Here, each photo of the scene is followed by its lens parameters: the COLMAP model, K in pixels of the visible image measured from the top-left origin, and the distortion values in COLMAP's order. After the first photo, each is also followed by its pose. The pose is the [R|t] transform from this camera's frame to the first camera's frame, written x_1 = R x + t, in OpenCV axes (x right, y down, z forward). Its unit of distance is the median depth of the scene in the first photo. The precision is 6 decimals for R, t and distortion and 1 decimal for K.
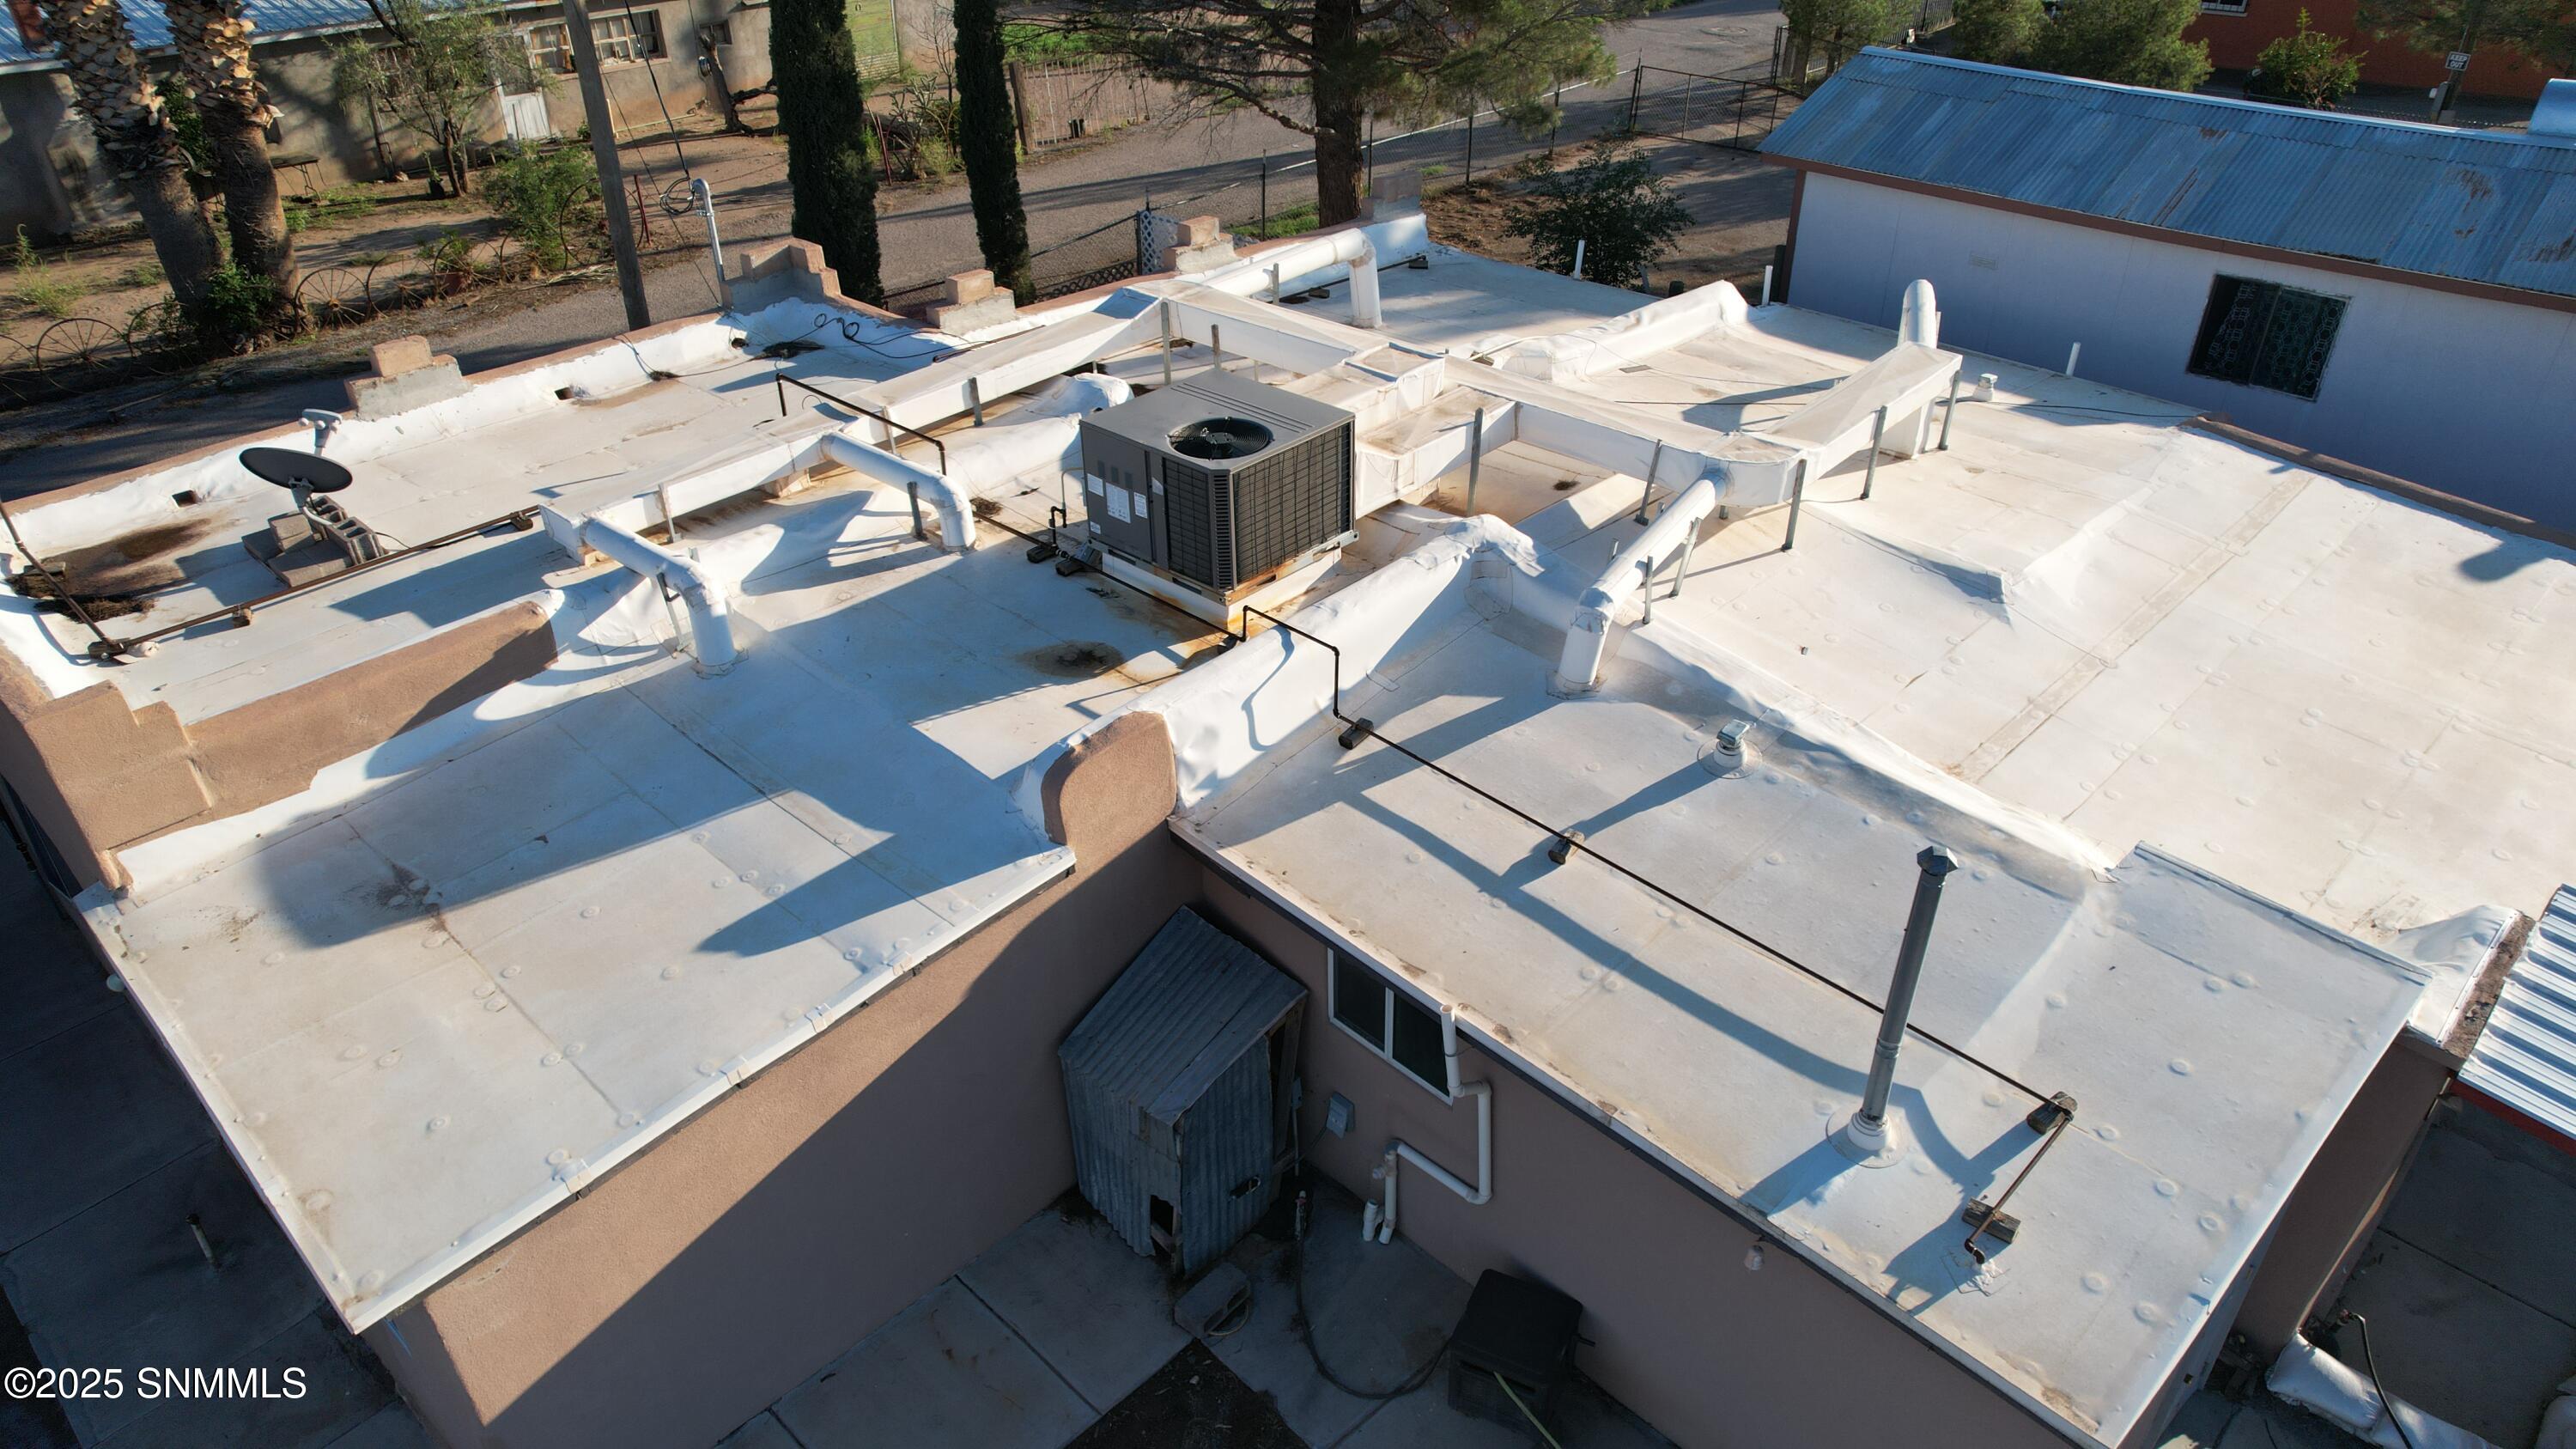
lens RADIAL K [[1685.2, 0, 1288.0], [0, 1685.2, 724.5], [0, 0, 1]] dist [-0.021719, -0.000235]
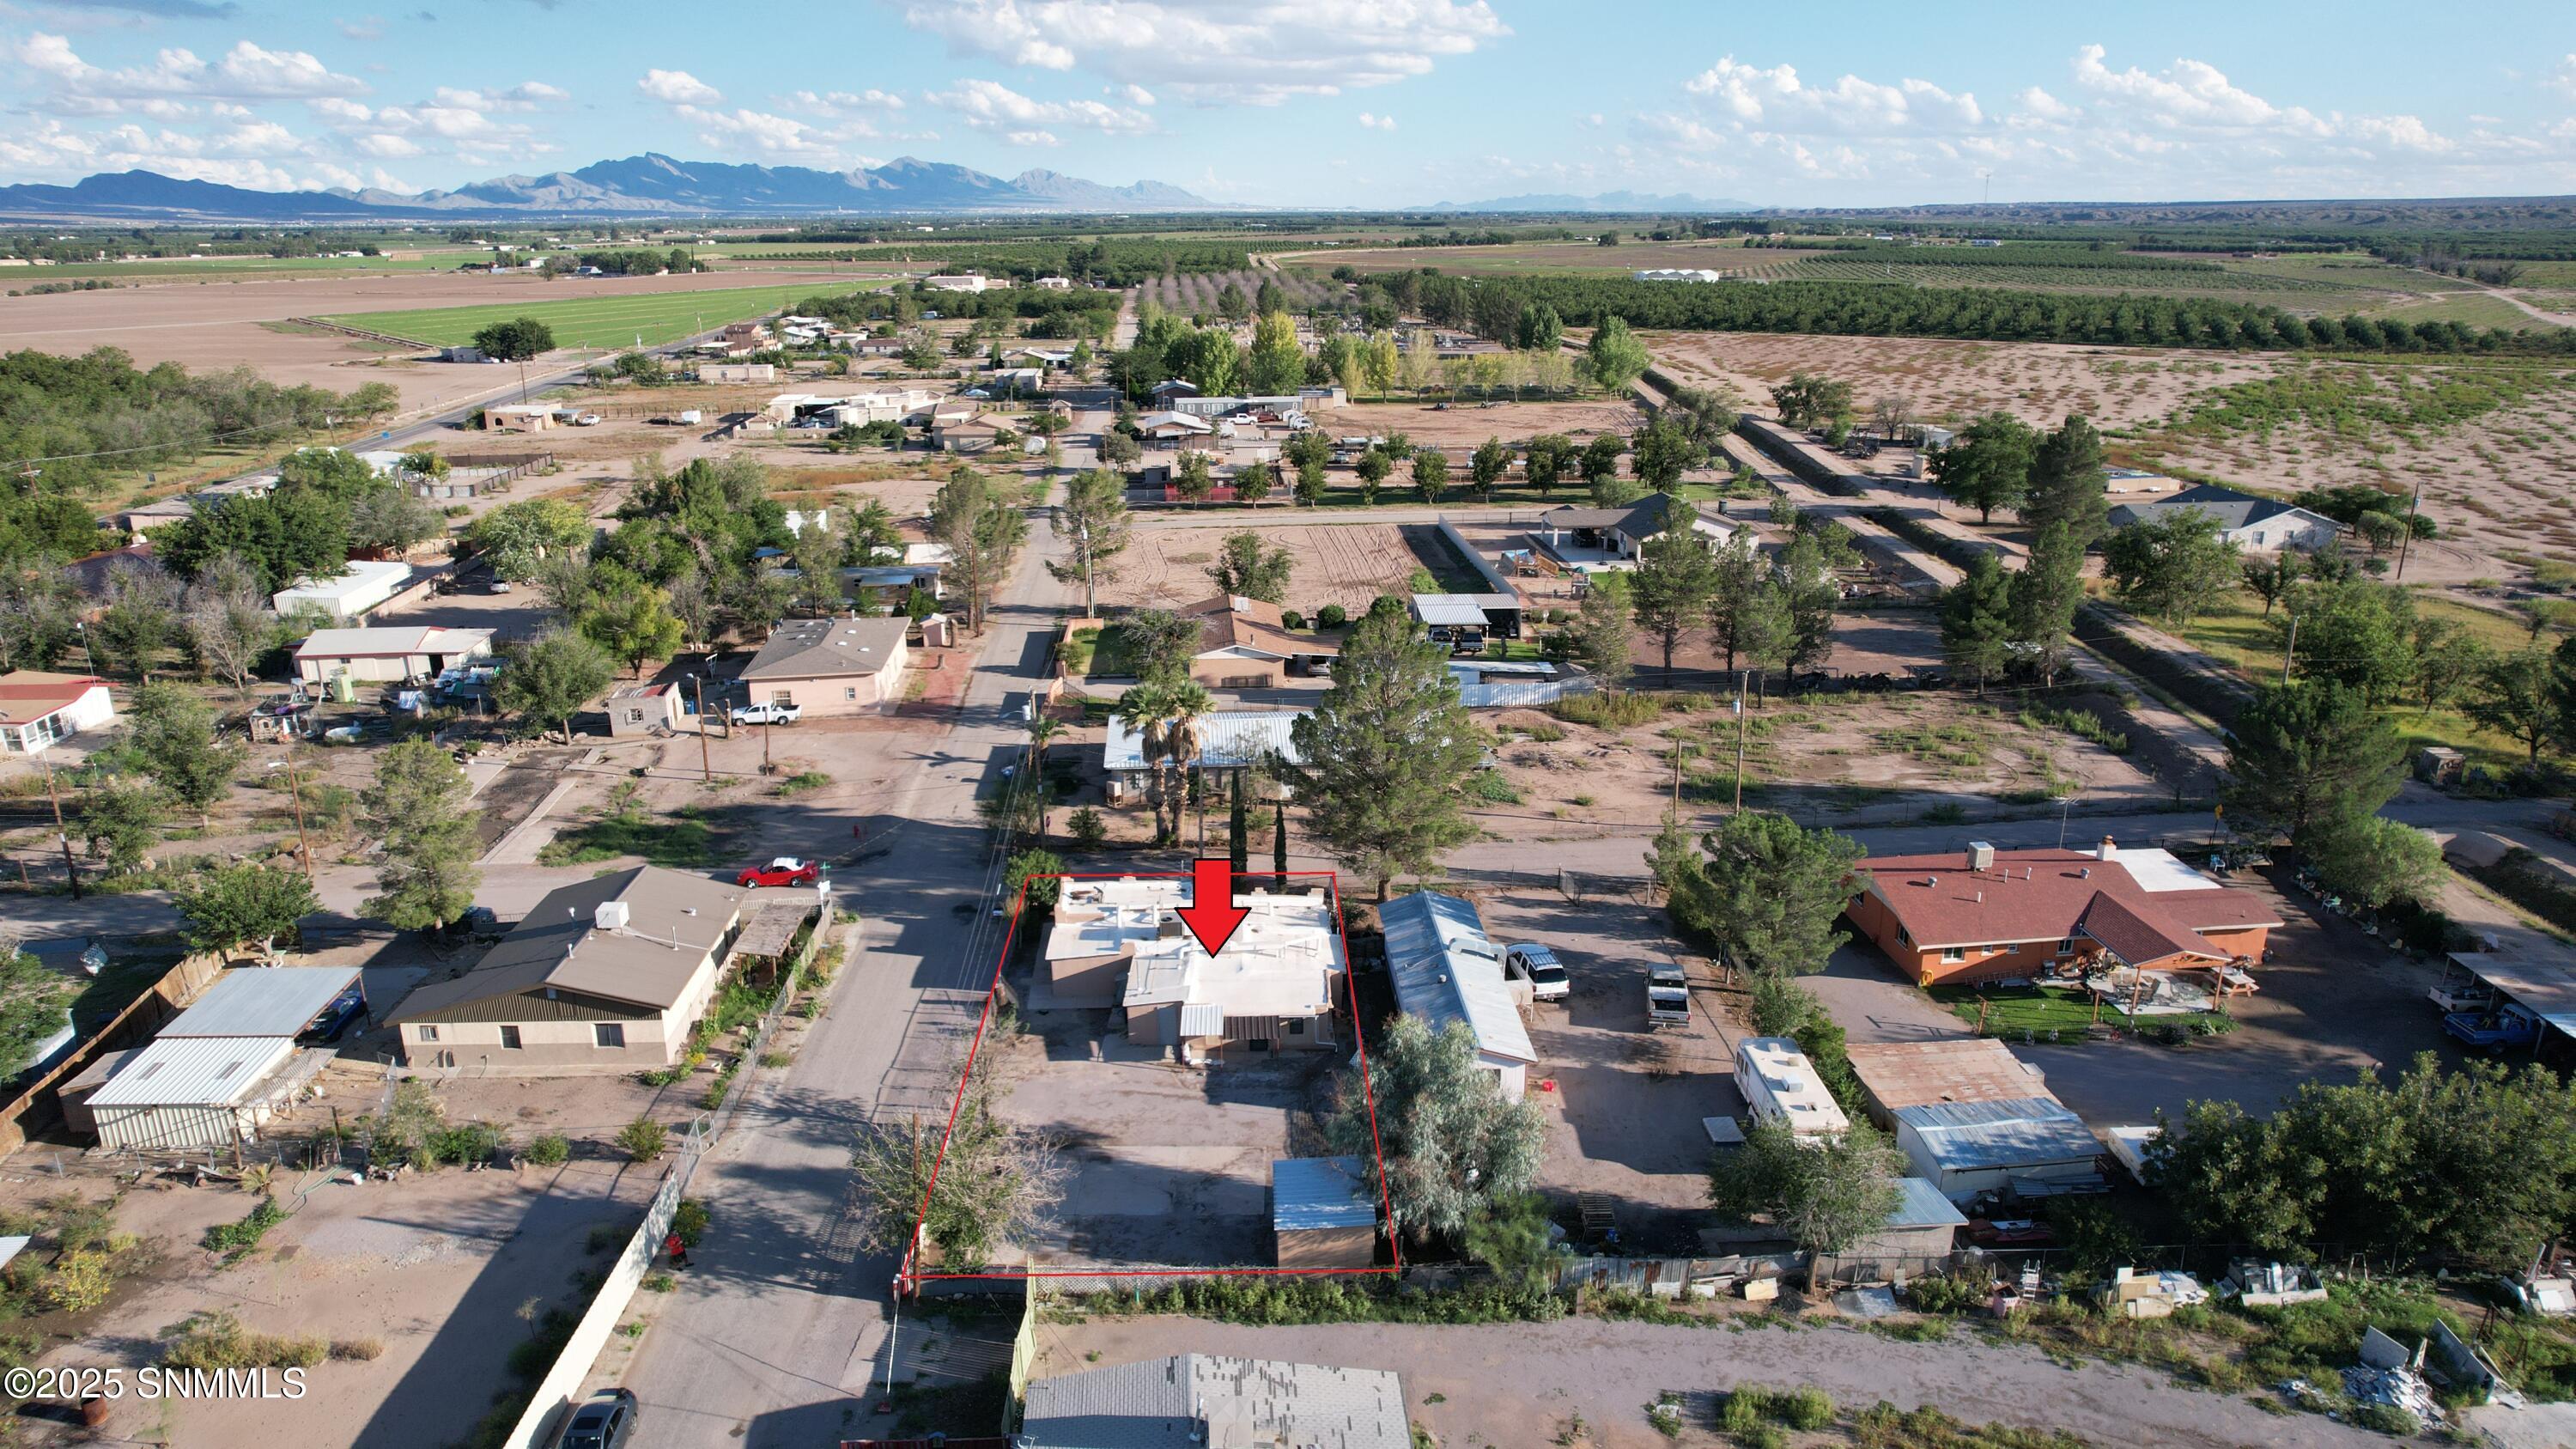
lens RADIAL K [[1685.2, 0, 1288.0], [0, 1685.2, 724.5], [0, 0, 1]] dist [-0.021719, -0.000235]
pose [[0.723575, 0.223257, -0.653142, 5.085736], [-0.374493, 0.921846, -0.099773, -0.409463], [0.579822, 0.316791, 0.750633, -4.715763]]
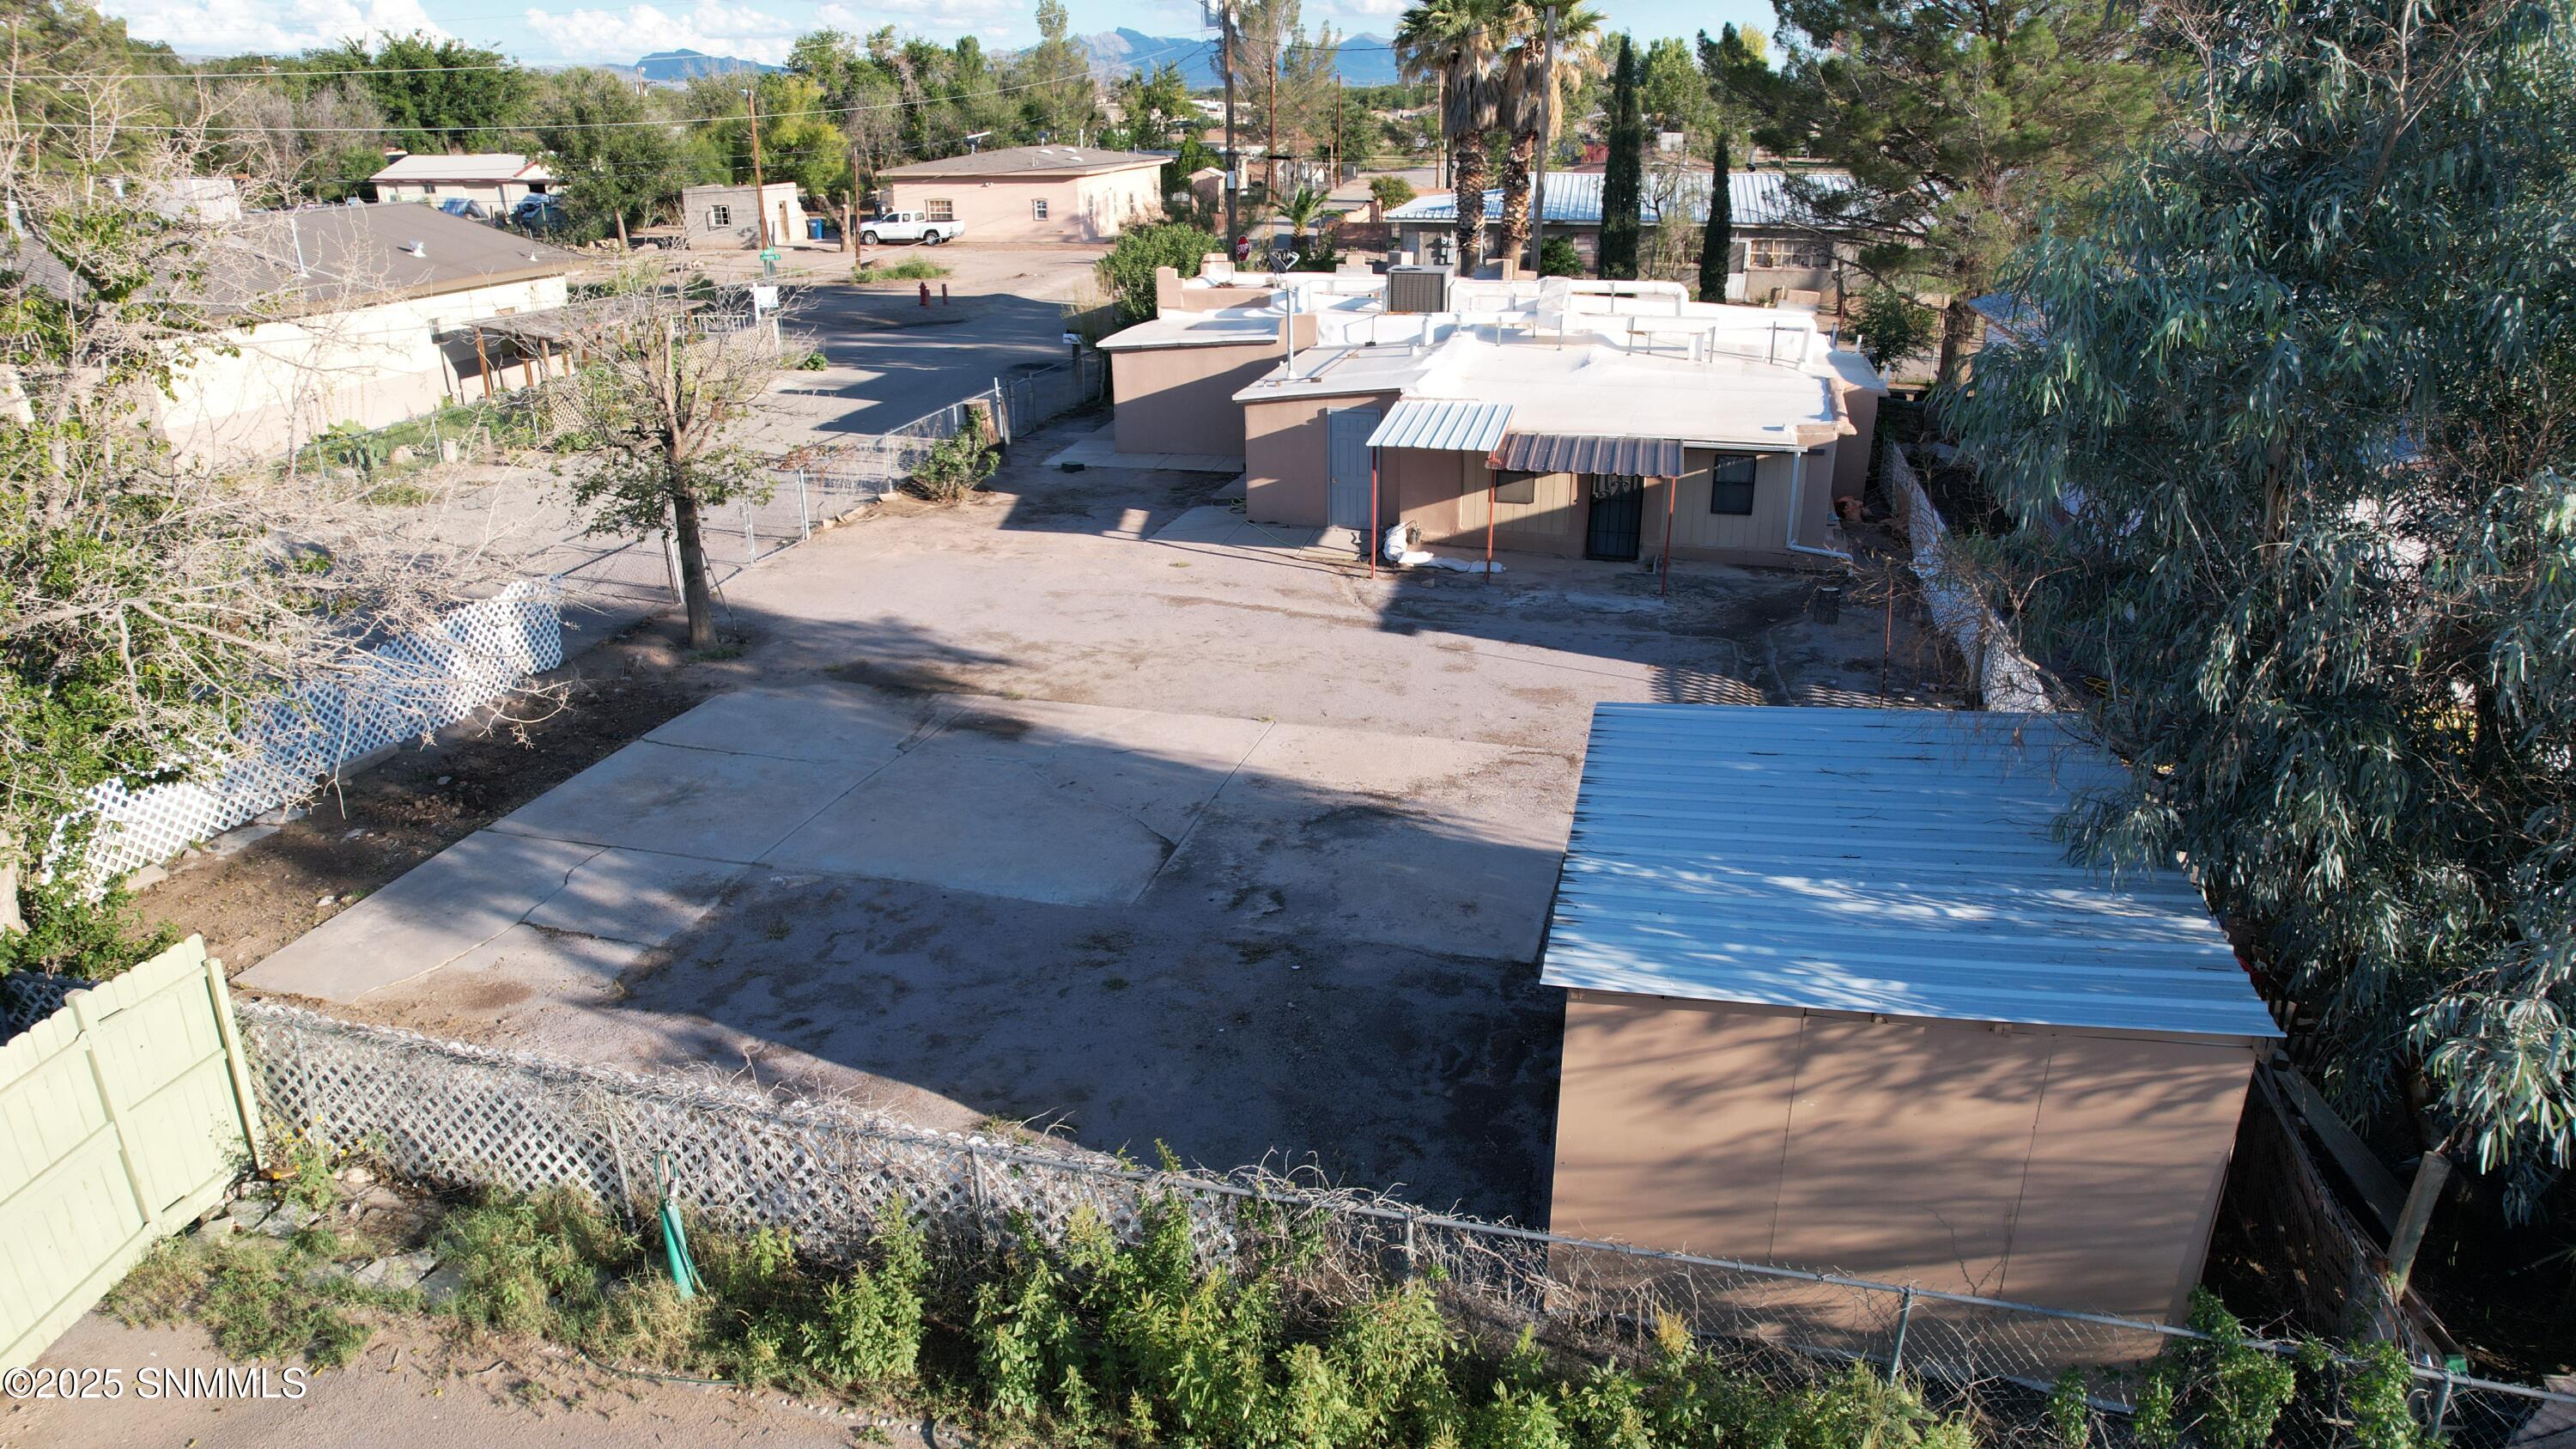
lens RADIAL K [[1685.2, 0, 1288.0], [0, 1685.2, 724.5], [0, 0, 1]] dist [-0.021719, -0.000235]
pose [[0.526271, 0.328430, -0.784330, 2.403622], [-0.465390, 0.883231, 0.057575, 0.470176], [0.711654, 0.334719, 0.617667, -0.781285]]
